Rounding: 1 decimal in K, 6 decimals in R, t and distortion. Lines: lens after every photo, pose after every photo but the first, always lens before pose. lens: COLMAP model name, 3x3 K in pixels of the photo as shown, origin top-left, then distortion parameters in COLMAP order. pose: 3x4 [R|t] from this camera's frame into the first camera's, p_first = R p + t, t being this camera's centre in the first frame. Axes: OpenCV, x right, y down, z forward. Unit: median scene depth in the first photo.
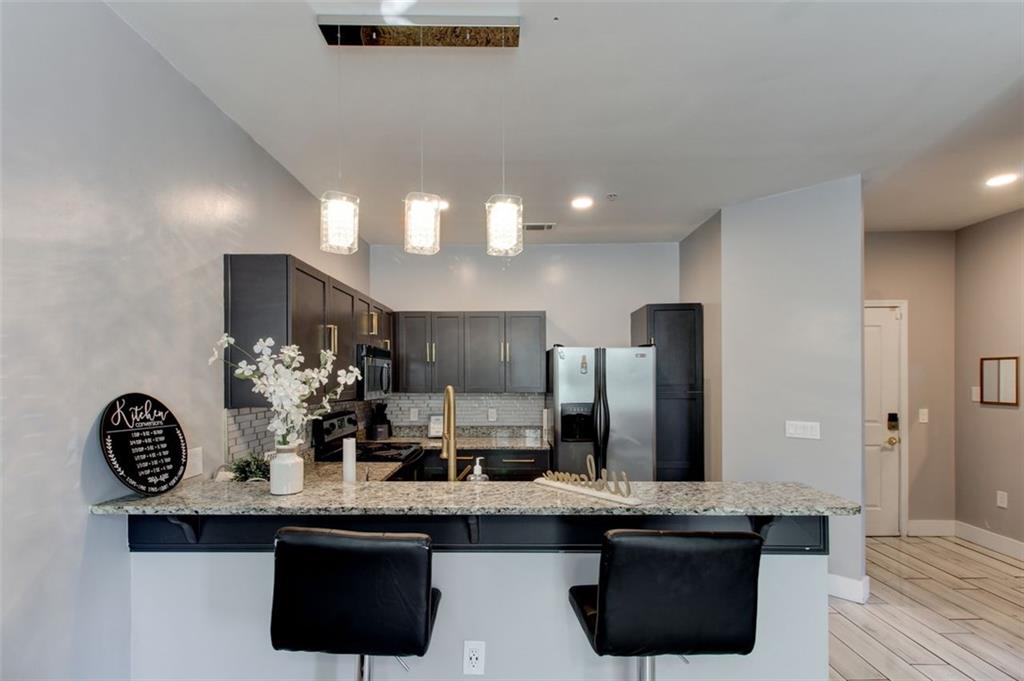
lens RADIAL K [[480.8, 0, 506.3], [0, 480.8, 374.5], [0, 0, 1]] dist [0.001915, -0.000164]
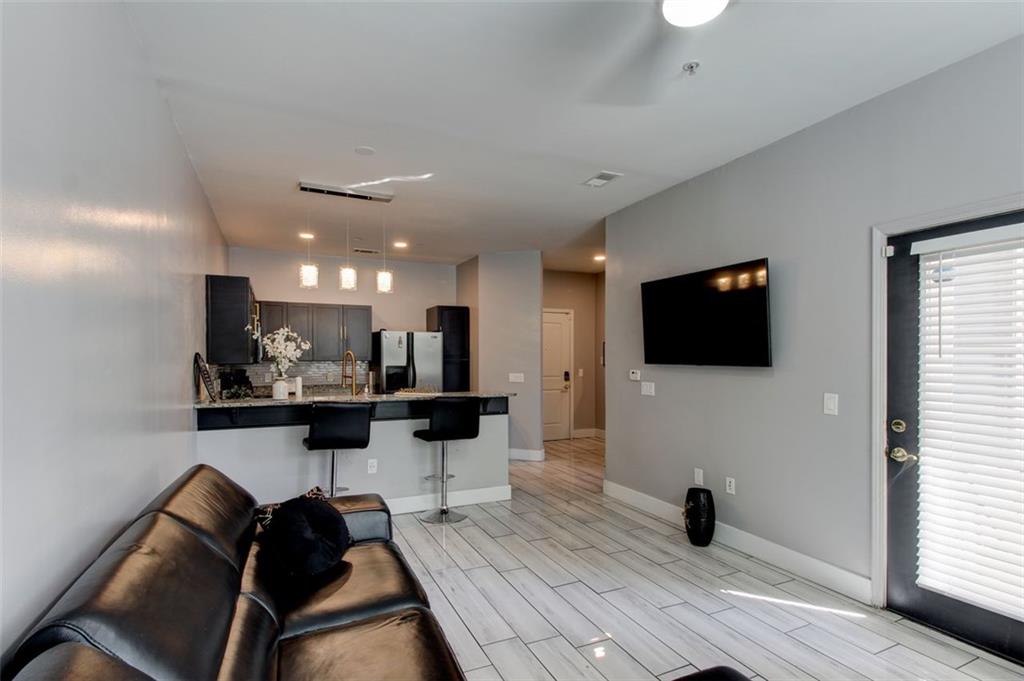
lens RADIAL K [[480.8, 0, 506.3], [0, 480.8, 374.5], [0, 0, 1]] dist [0.001915, -0.000164]
pose [[0.901073, -0.013549, 0.433455, -0.218522], [-0.005260, 0.999097, 0.042165, 0.018149], [-0.433635, -0.040274, 0.900188, -0.614752]]
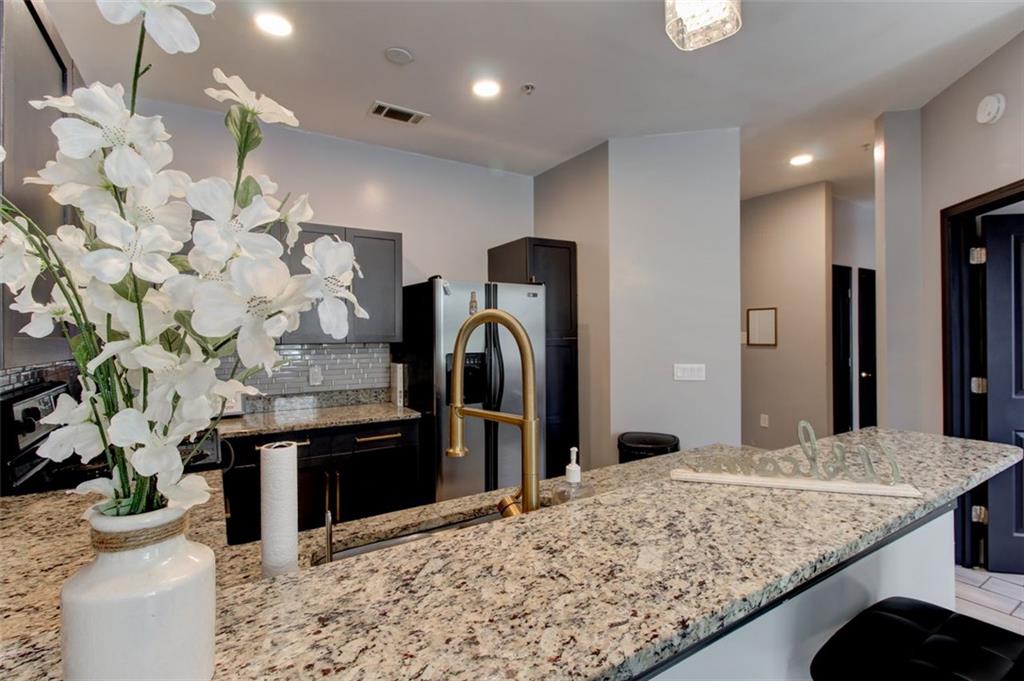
lens RADIAL K [[470.7, 0, 512.4], [0, 470.7, 336.5], [0, 0, 1]] dist [0.002457, -0.000054]
pose [[0.841794, -0.007686, 0.539744, -0.193087], [0.005413, 0.999969, 0.005798, 0.028253], [-0.539772, -0.001960, 0.841809, 0.320652]]
